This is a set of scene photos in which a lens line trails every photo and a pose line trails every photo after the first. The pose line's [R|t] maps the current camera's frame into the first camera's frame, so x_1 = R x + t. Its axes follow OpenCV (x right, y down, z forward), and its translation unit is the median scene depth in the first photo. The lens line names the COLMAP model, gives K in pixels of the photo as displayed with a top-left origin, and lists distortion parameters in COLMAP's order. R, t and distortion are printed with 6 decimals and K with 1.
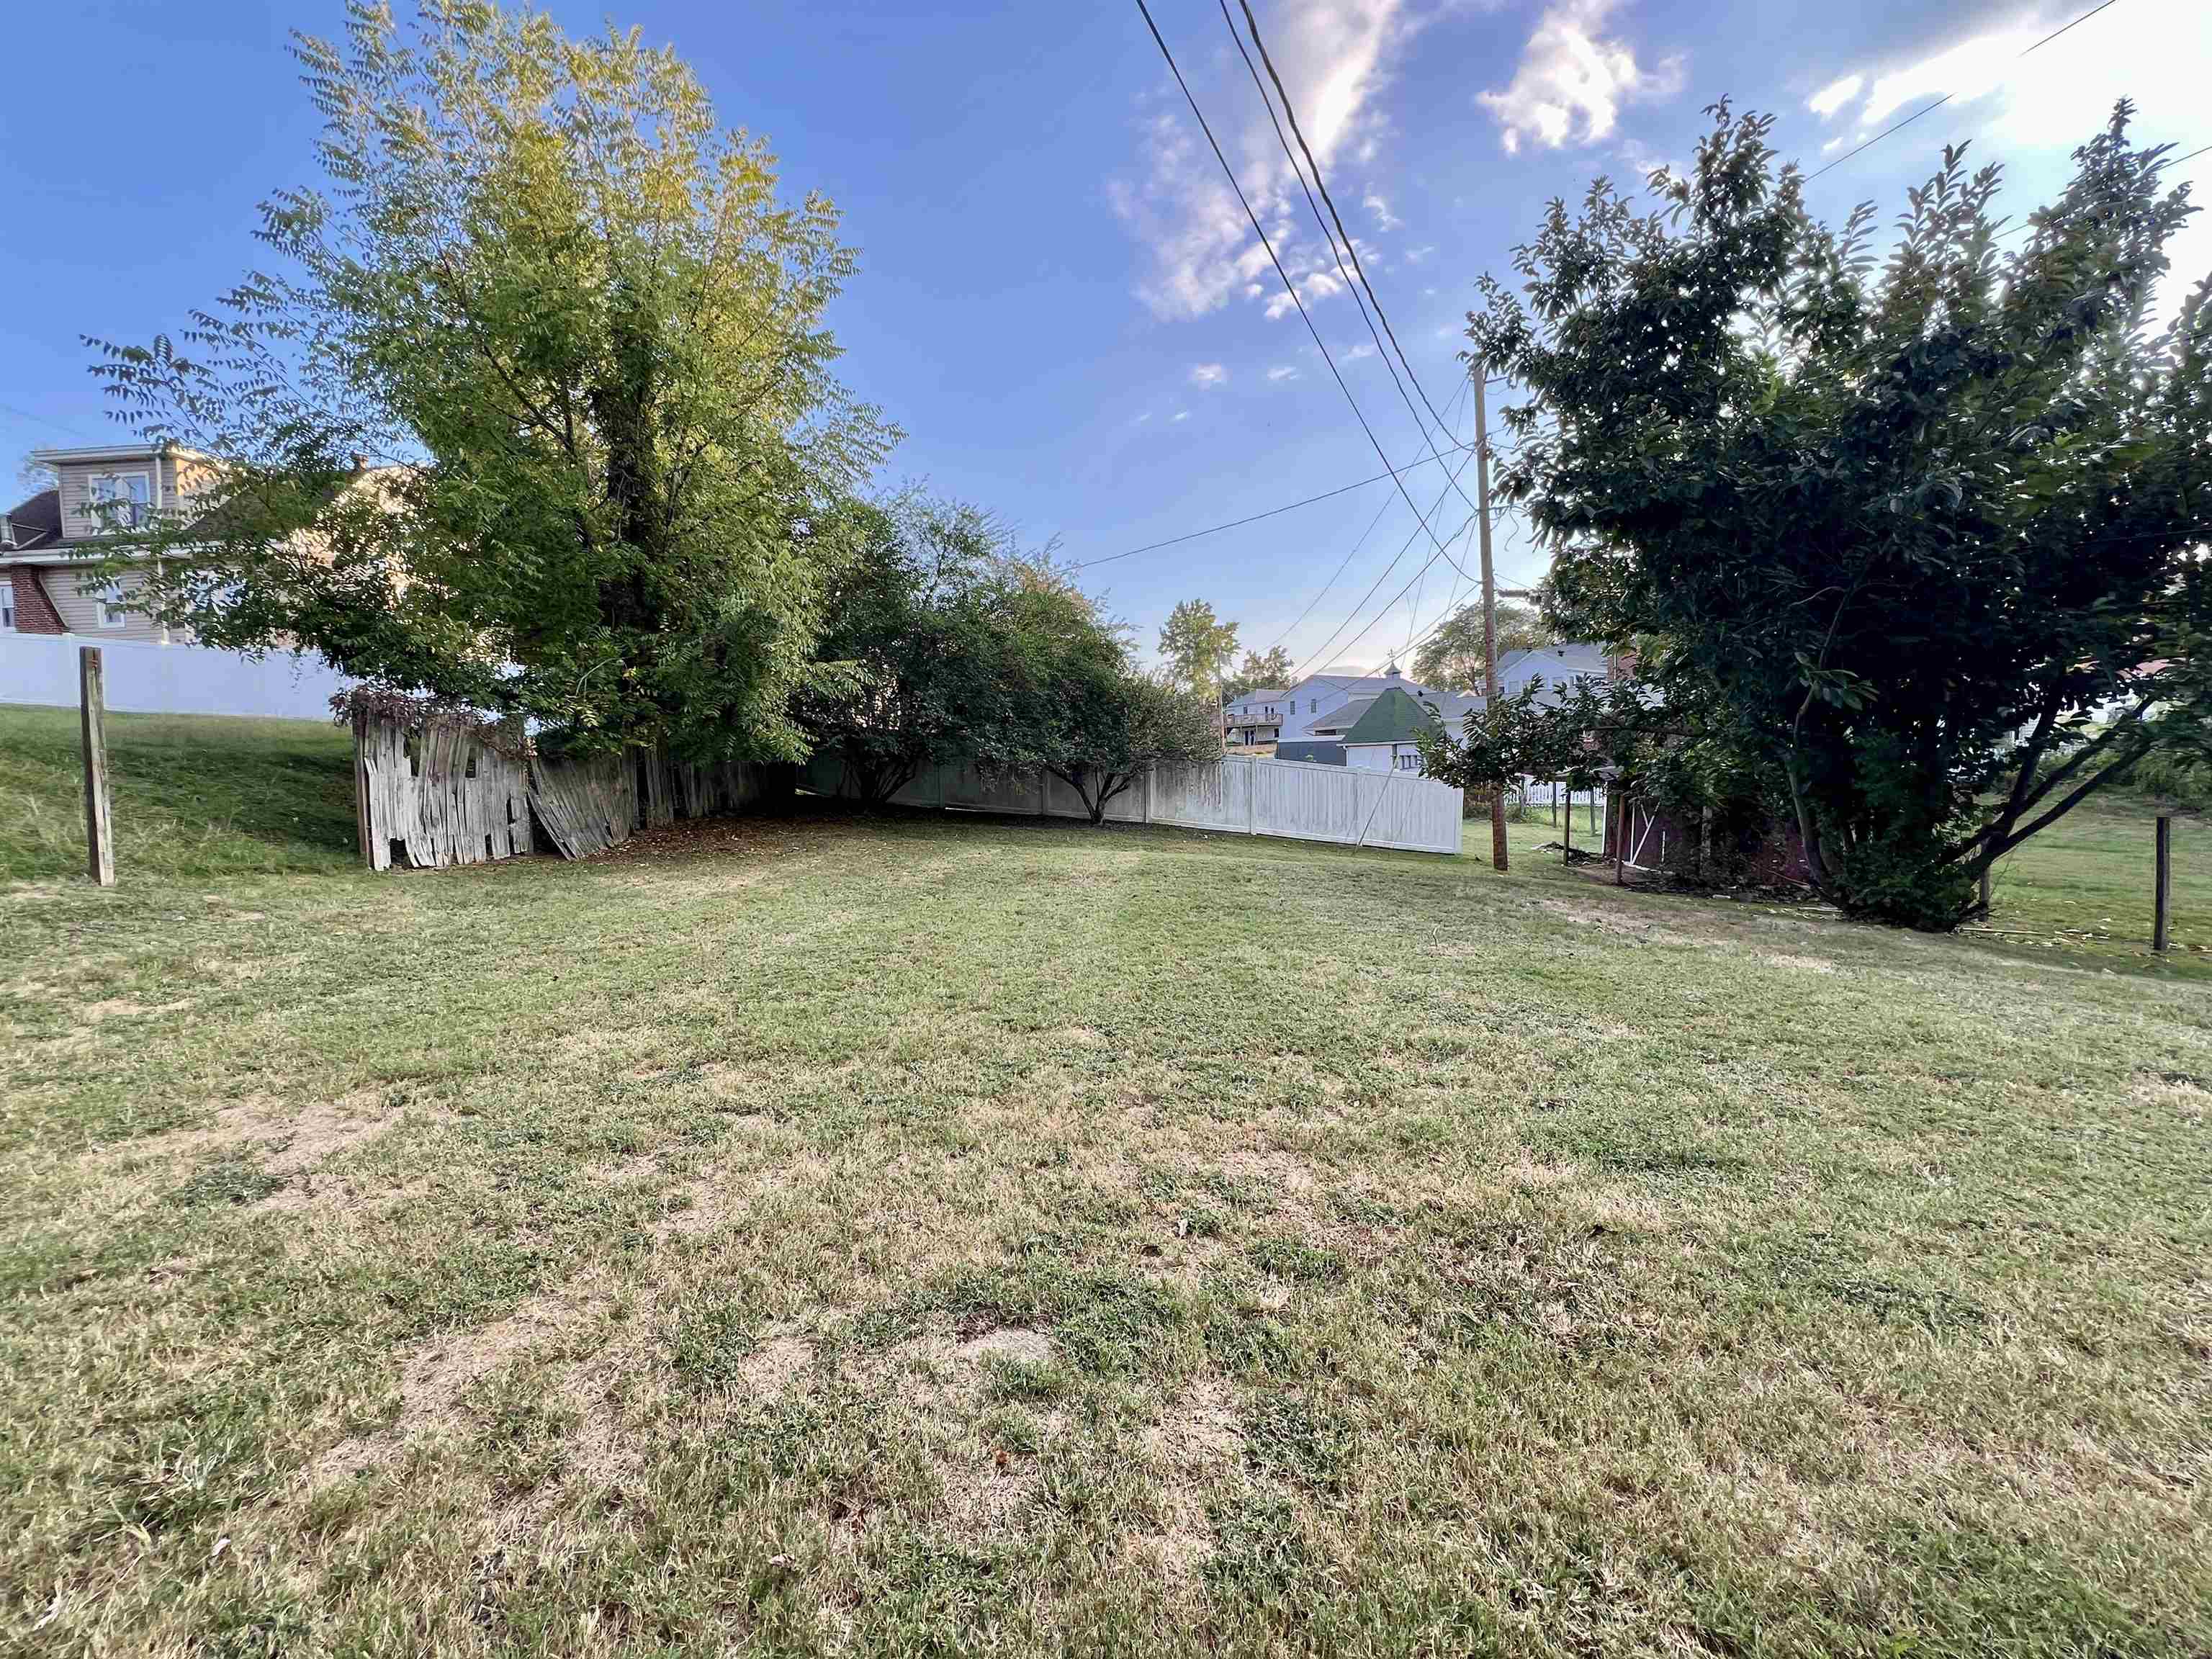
lens RADIAL K [[889.3, 0, 1100.1], [0, 889.3, 826.2], [0, 0, 1]] dist [-0.002361, 0.000598]
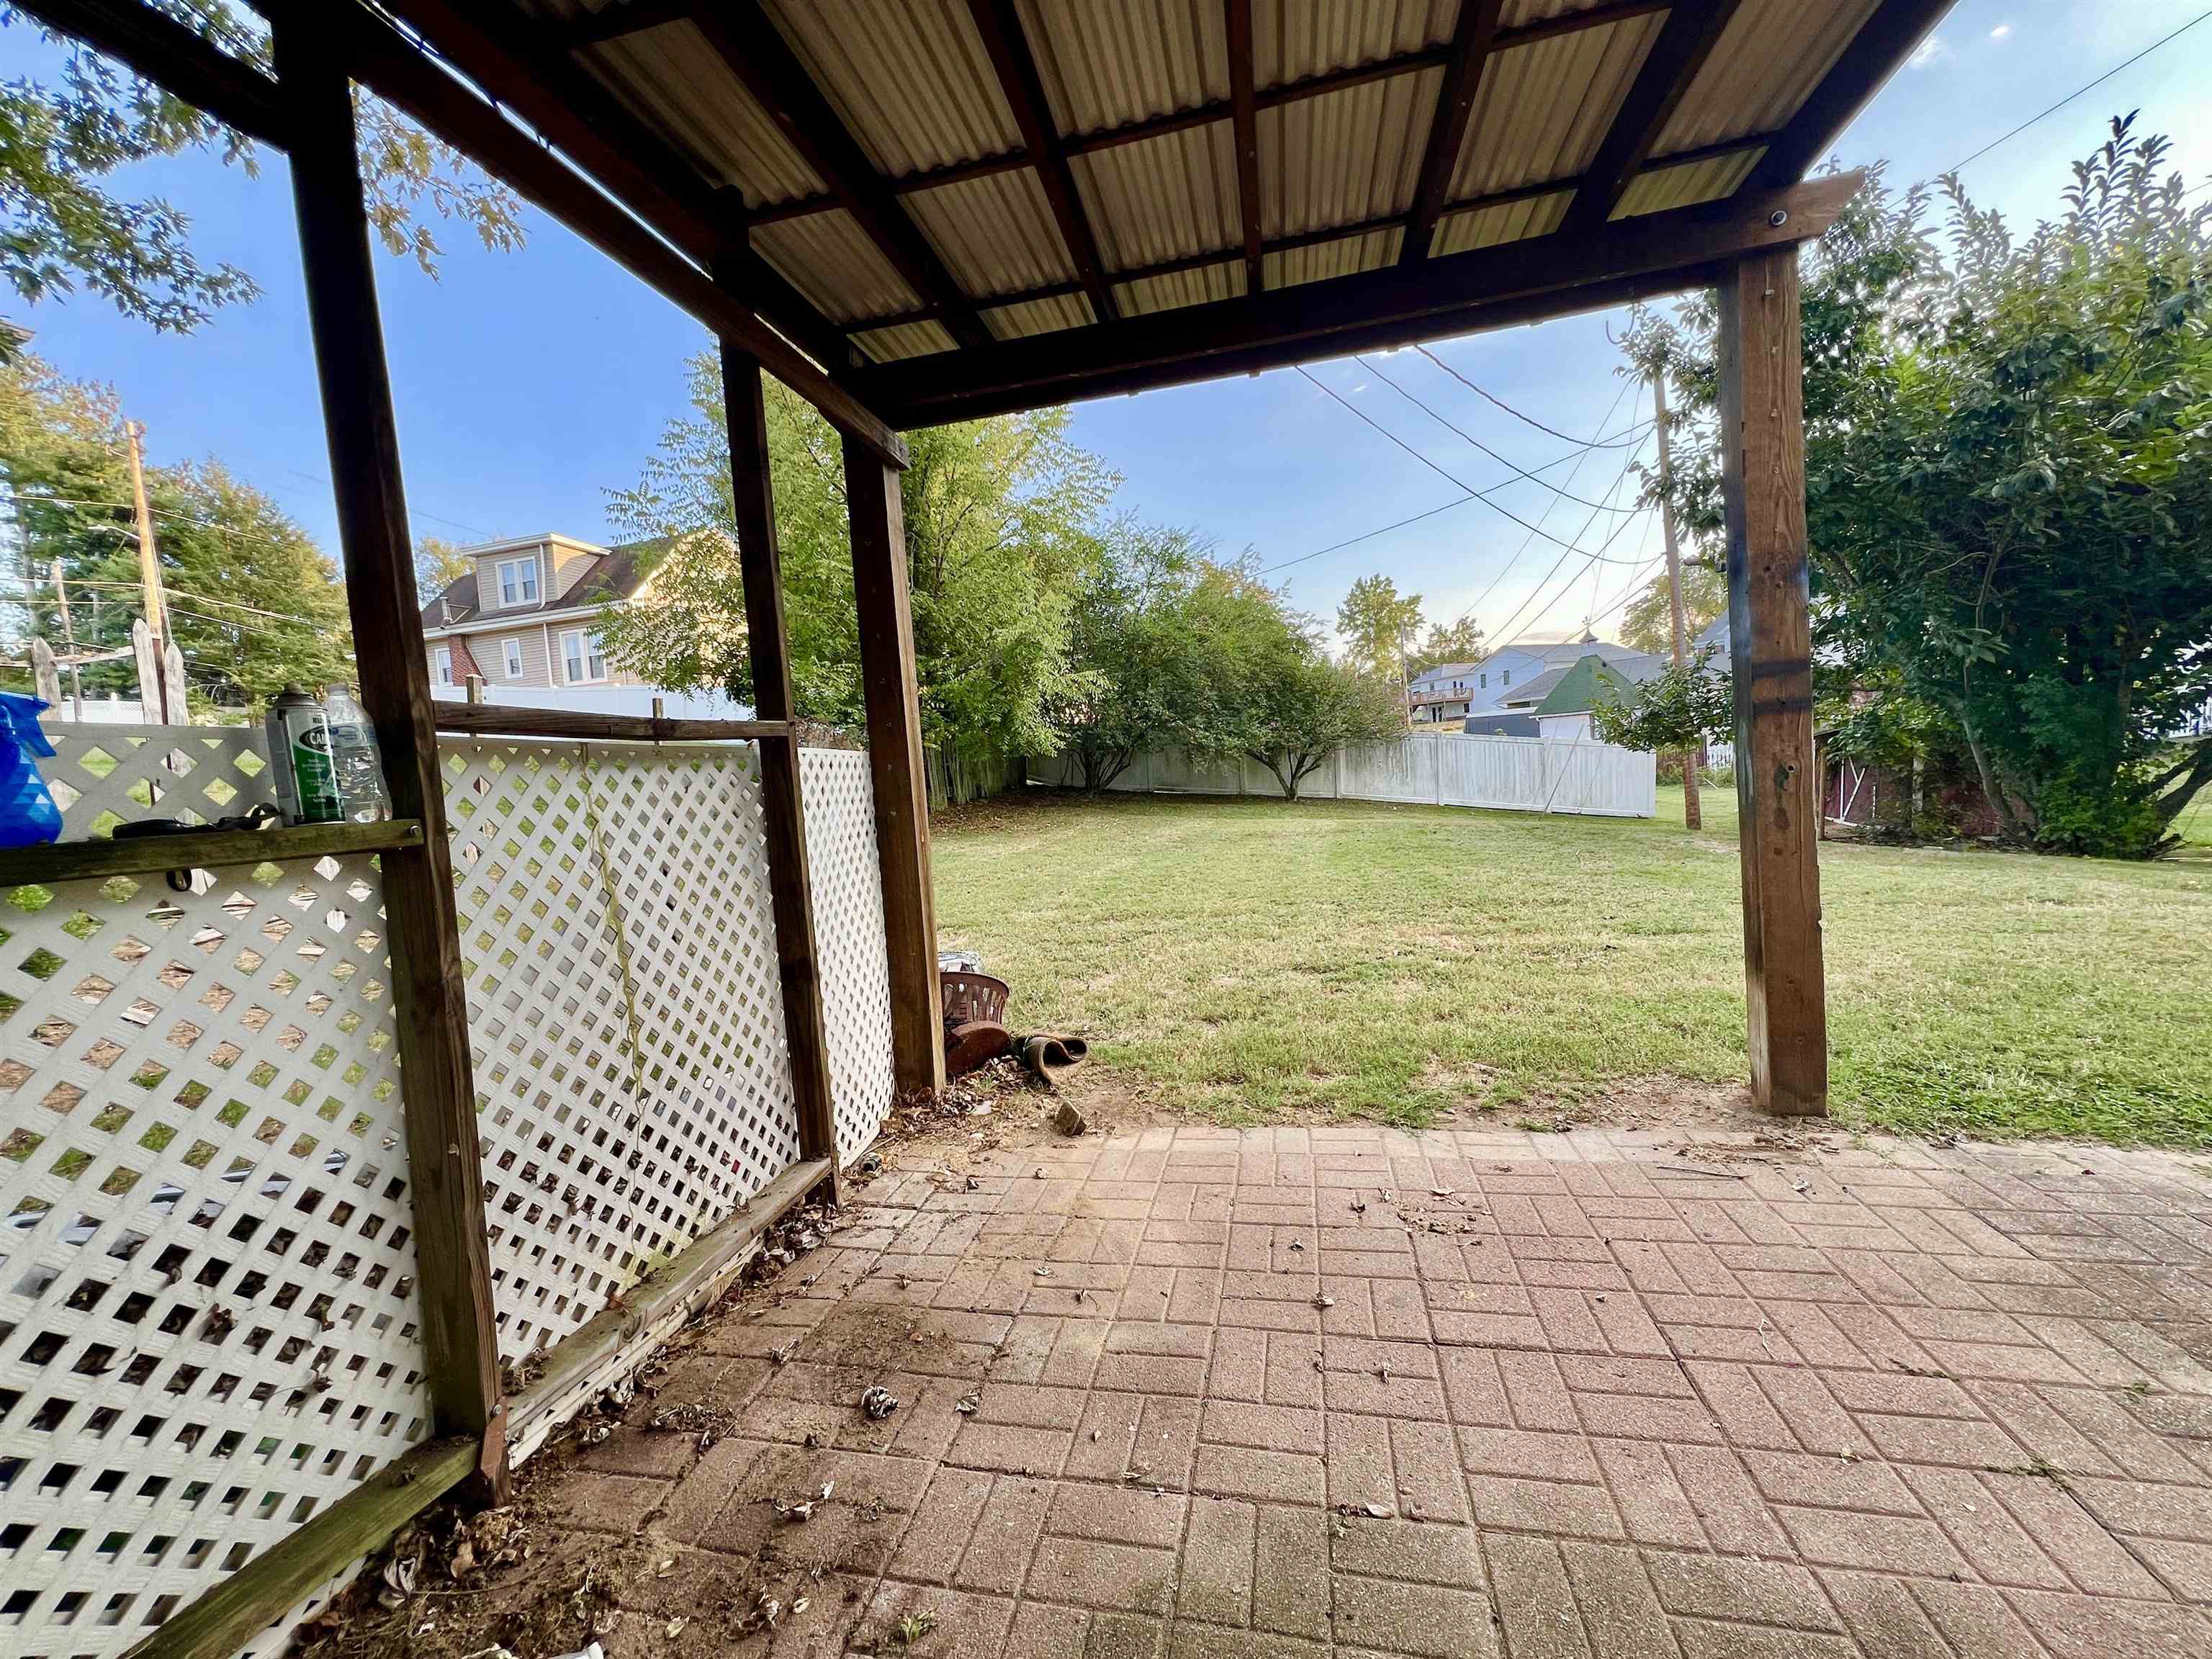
lens RADIAL K [[889.3, 0, 1098.5], [0, 889.3, 824.0], [0, 0, 1]] dist [-0.002361, 0.000598]
pose [[0.979330, -0.029852, -0.200052, -0.030439], [0.031724, 0.999478, 0.006156, 0.020777], [0.199764, -0.012376, 0.979766, -0.221363]]
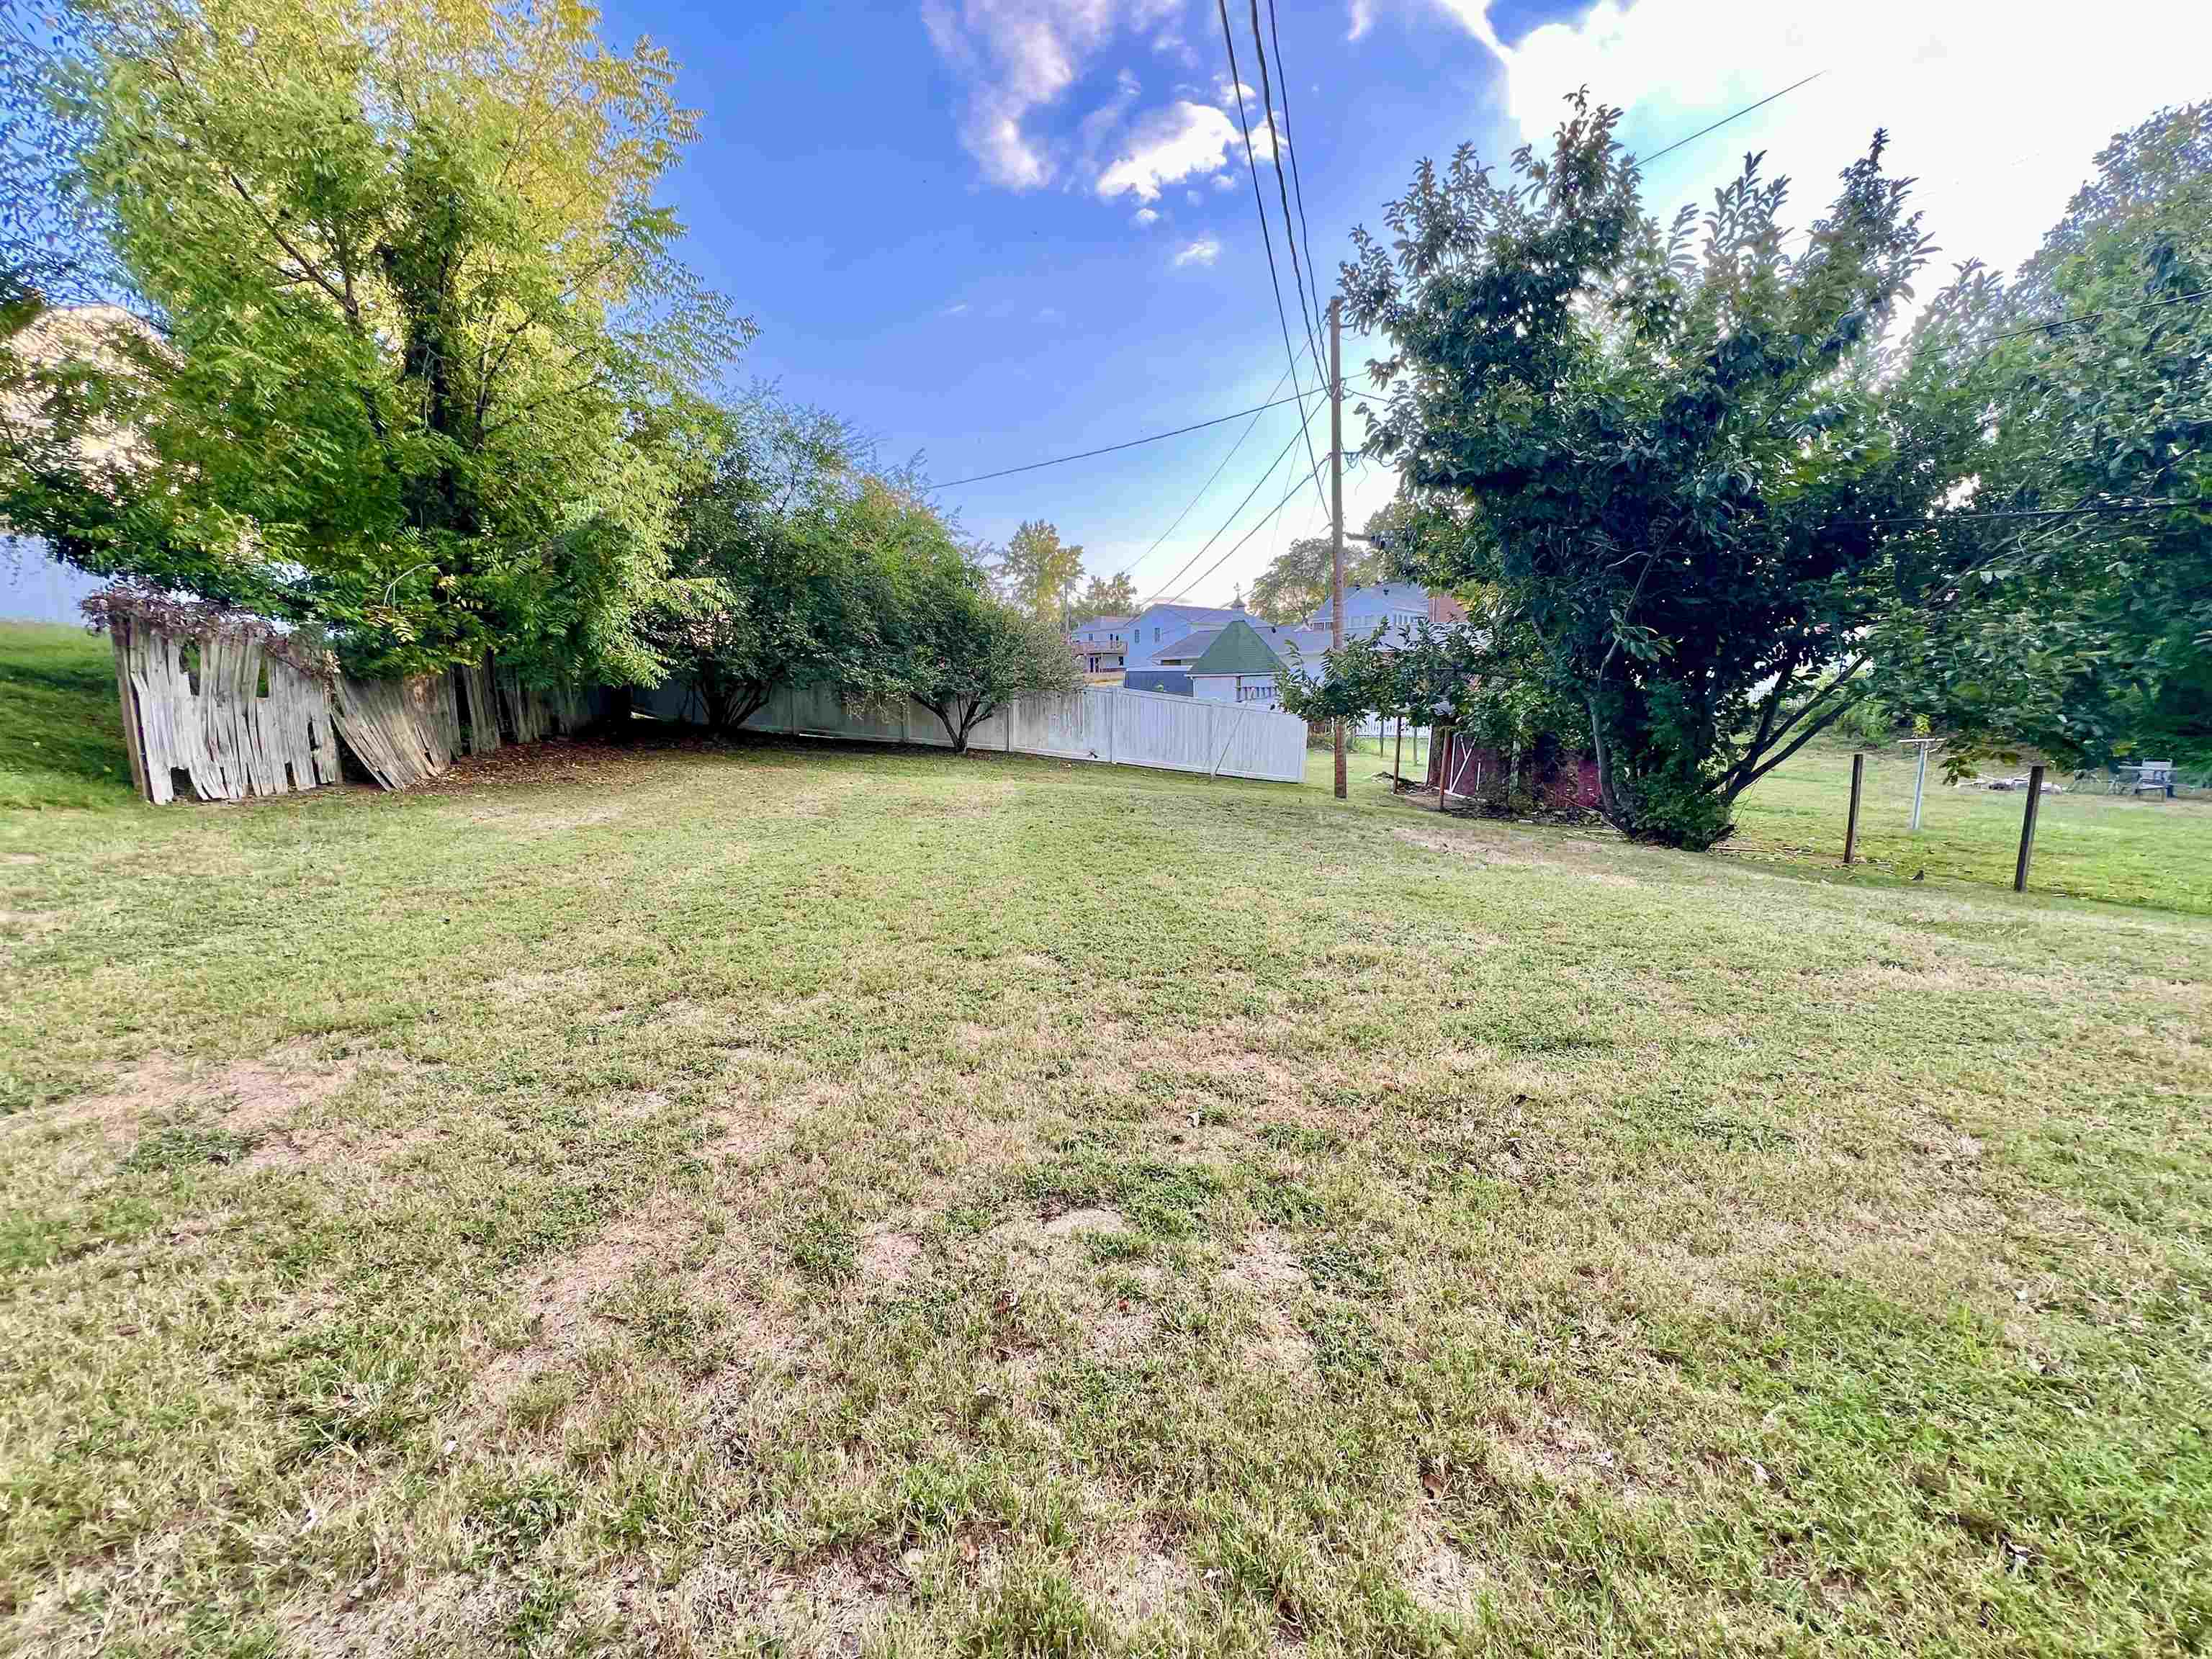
lens RADIAL K [[889.7, 0, 1100.8], [0, 889.7, 826.4], [0, 0, 1]] dist [-0.004849, 0.001513]
pose [[0.983942, -0.007995, 0.178307, -0.043823], [-0.006922, 0.996536, 0.082877, -0.005248], [-0.178352, -0.082780, 0.980478, -0.017012]]
